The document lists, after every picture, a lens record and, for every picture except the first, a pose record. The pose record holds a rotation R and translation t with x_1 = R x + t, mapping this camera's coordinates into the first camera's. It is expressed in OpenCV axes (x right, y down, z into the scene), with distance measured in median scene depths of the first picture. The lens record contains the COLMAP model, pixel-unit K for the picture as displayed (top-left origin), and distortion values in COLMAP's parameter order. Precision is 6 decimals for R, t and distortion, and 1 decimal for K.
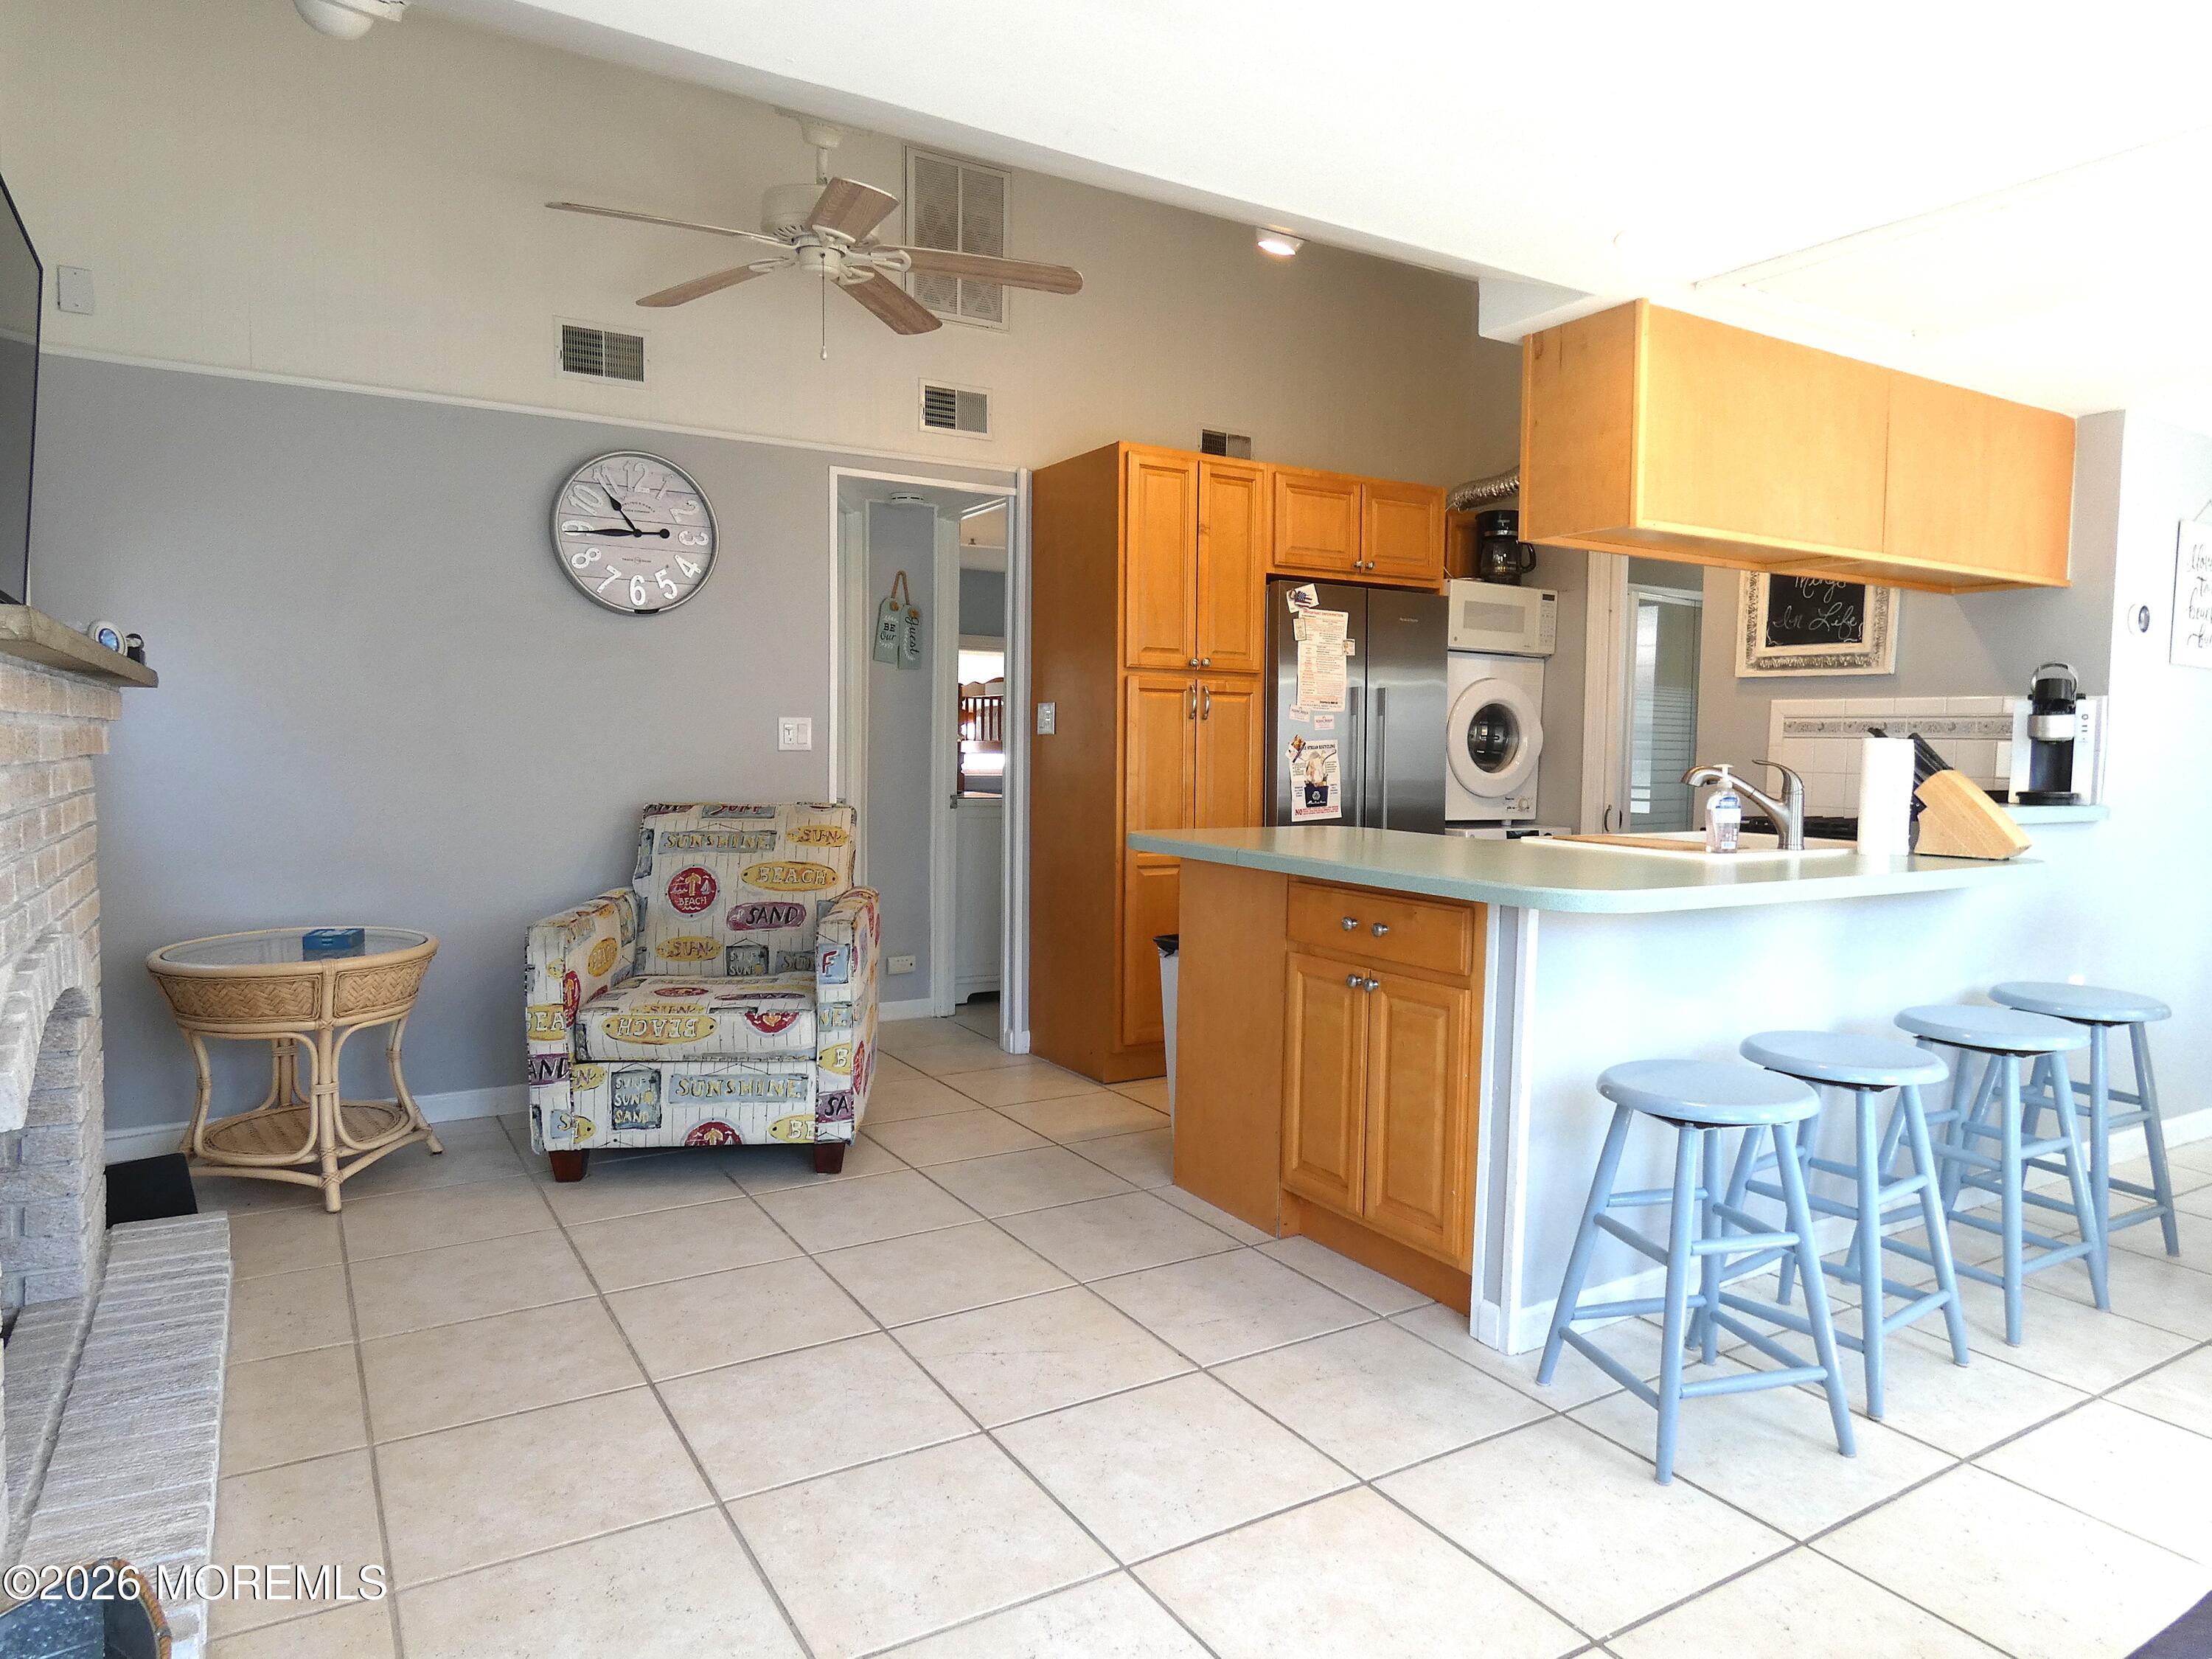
lens RADIAL K [[1381.1, 0, 1106.0], [0, 1381.1, 829.5], [0, 0, 1]] dist [-0.011376, -0.000813]
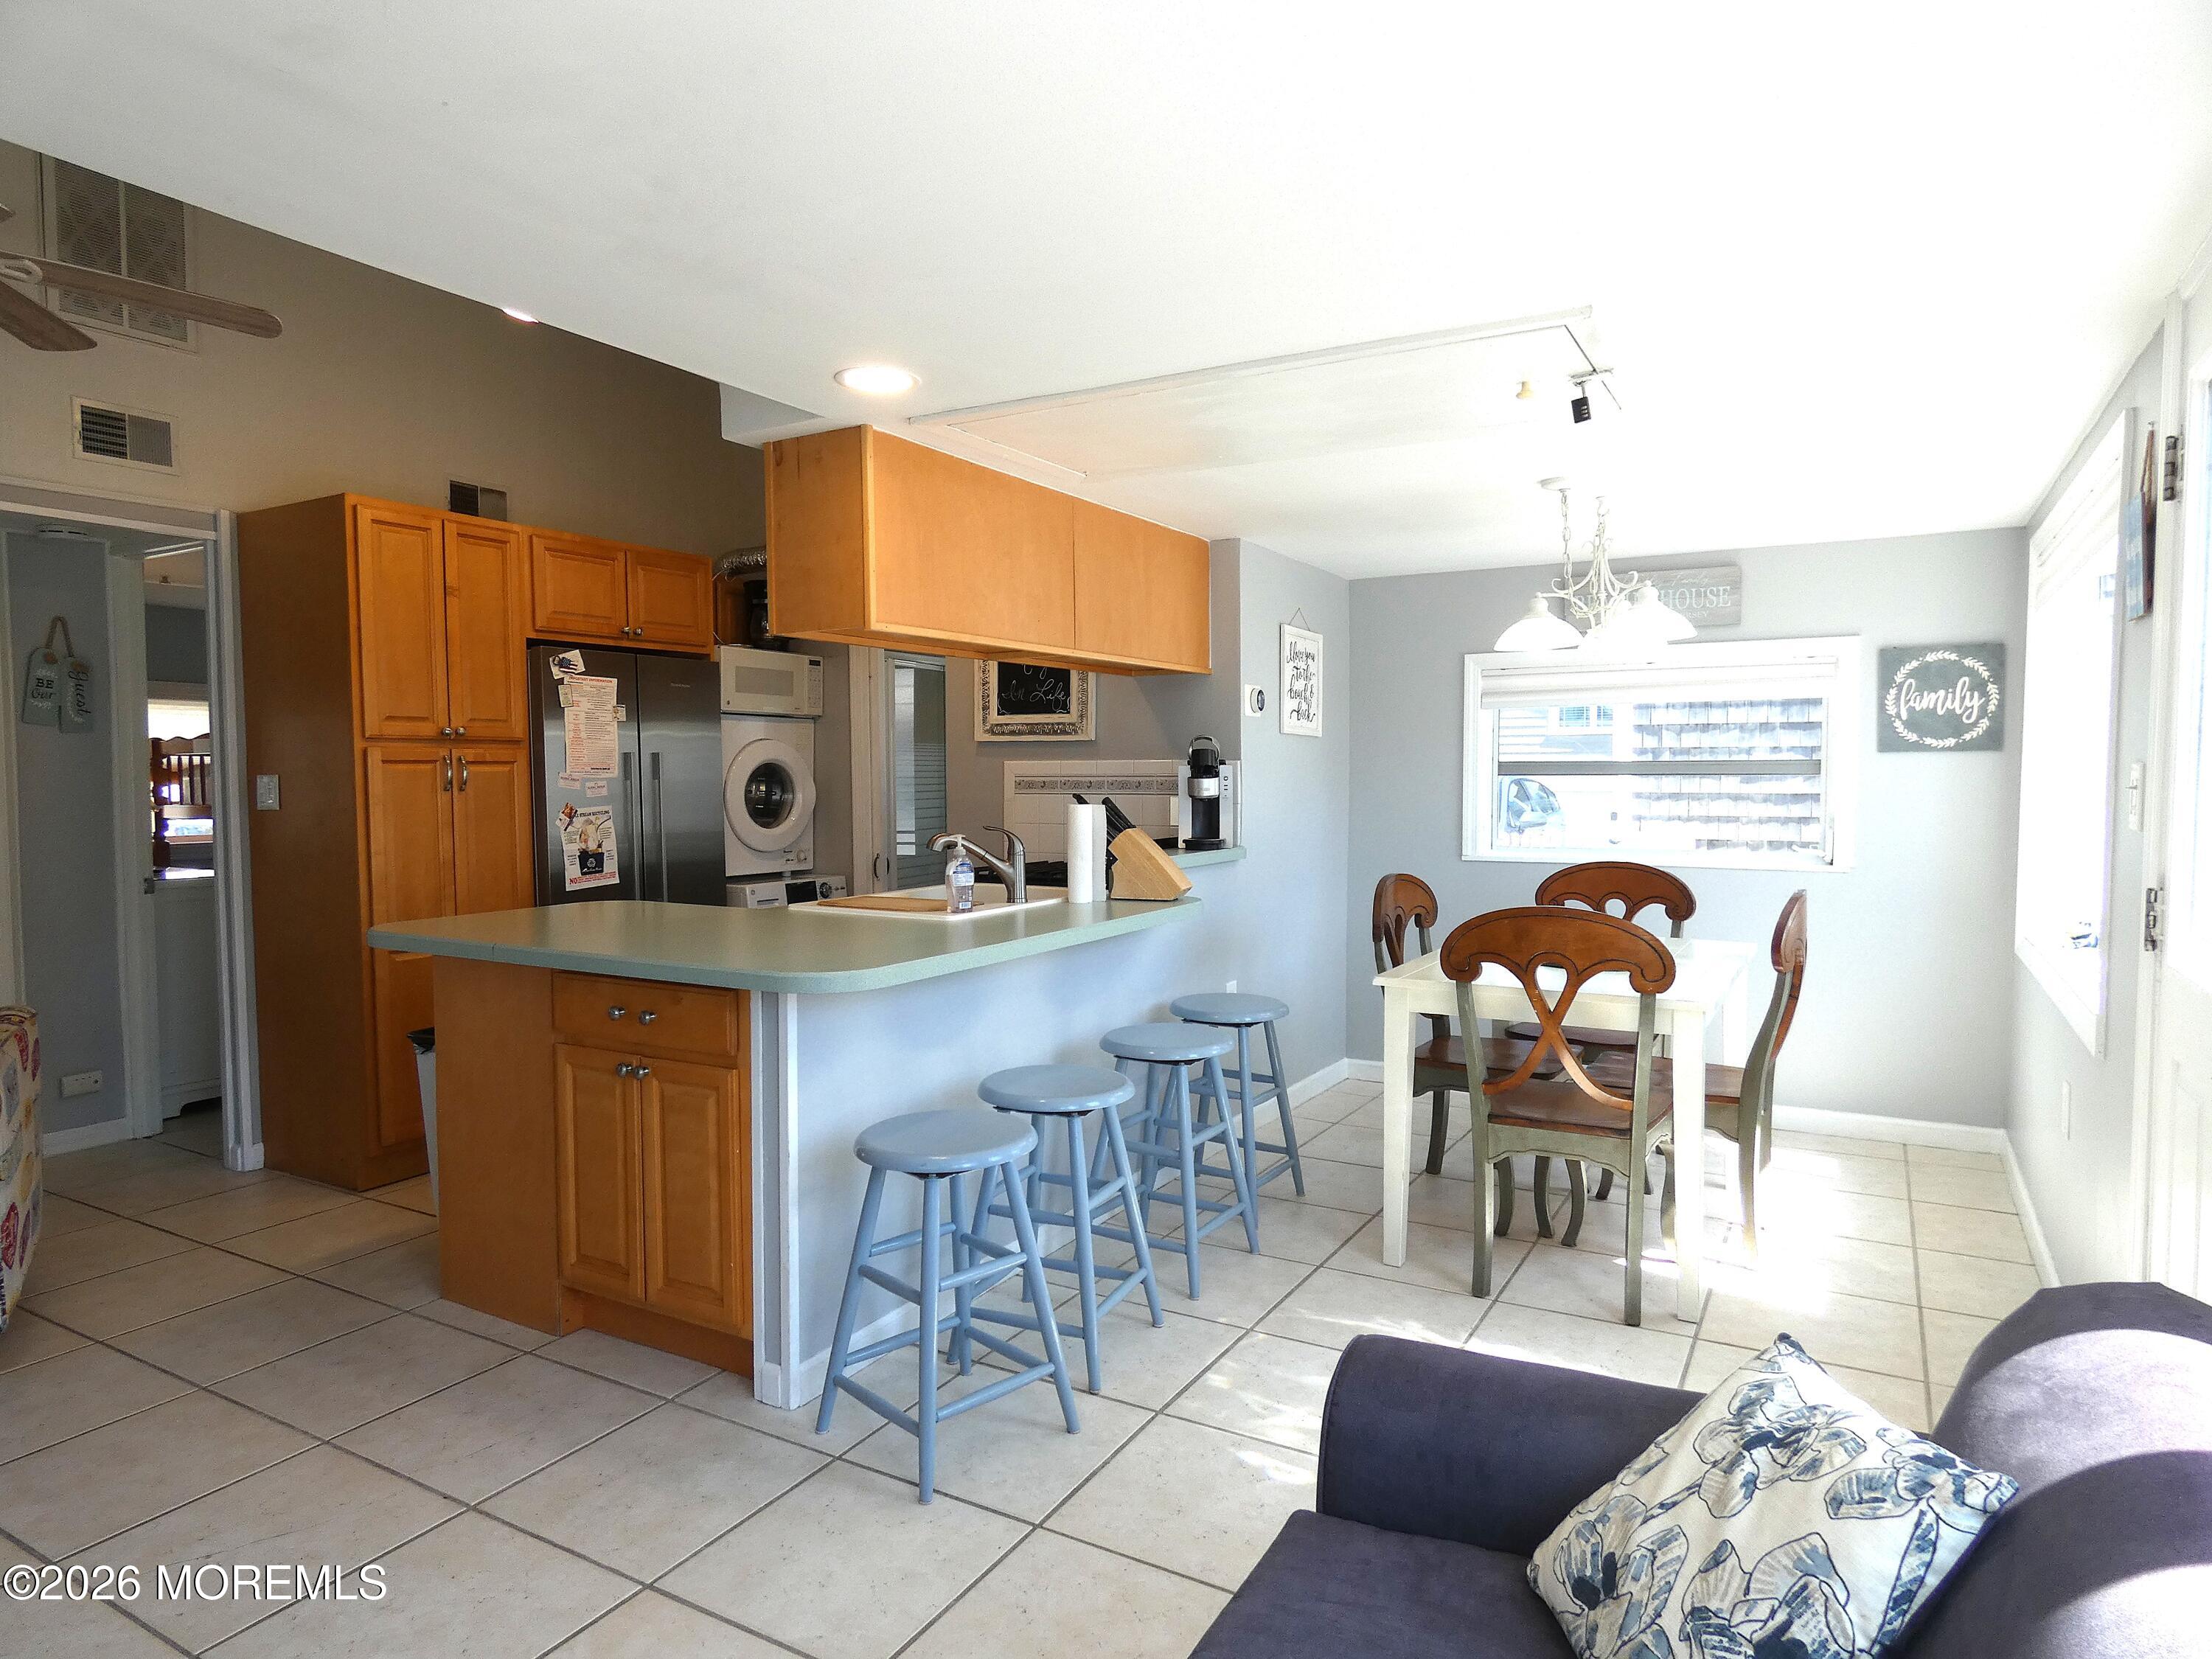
lens RADIAL K [[1320.0, 0, 1106.0], [0, 1320.0, 829.5], [0, 0, 1]] dist [-0.000575, 0.000108]
pose [[0.873722, -0.041720, 0.484632, 0.022269], [0.049763, 0.998754, -0.003738, -0.036107], [-0.483873, 0.027383, 0.874710, -0.014197]]
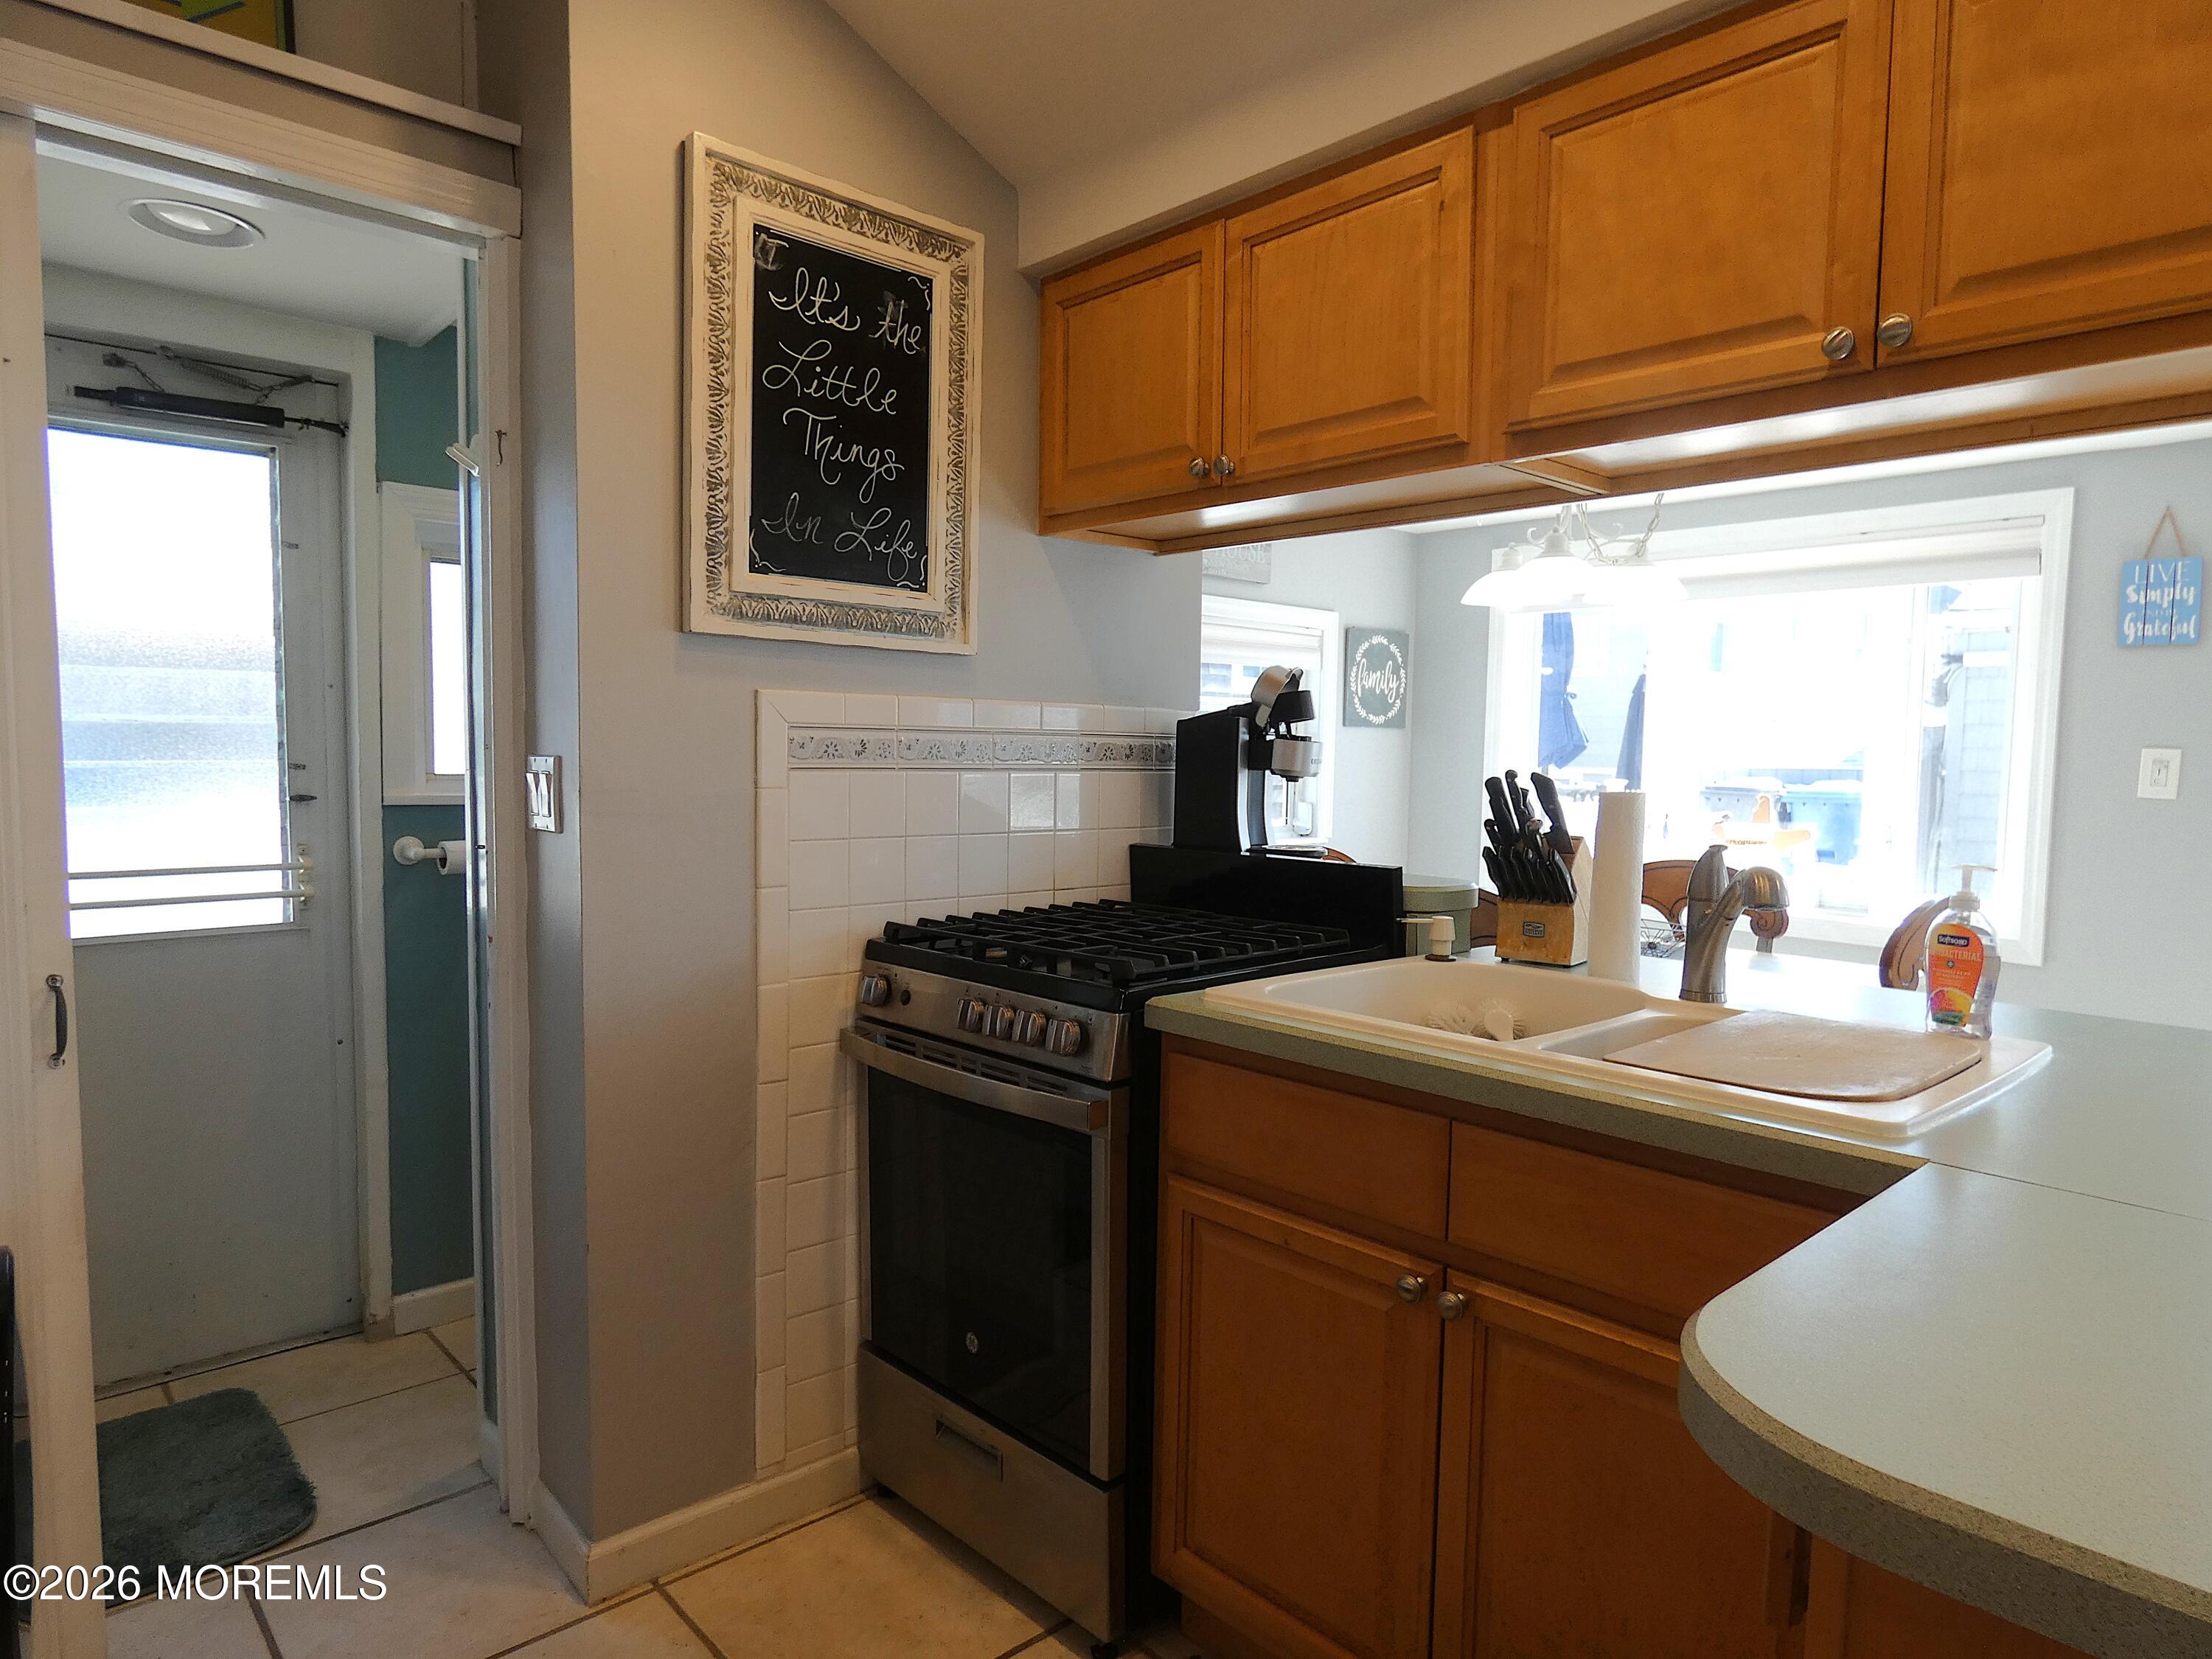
lens RADIAL K [[1320.0, 0, 1106.0], [0, 1320.0, 829.5], [0, 0, 1]] dist [-0.000575, 0.000108]
pose [[-0.197214, -0.072496, 0.977676, 0.026394], [0.052052, 0.995081, 0.084287, -0.100007], [-0.978978, 0.067513, -0.192470, 1.245940]]
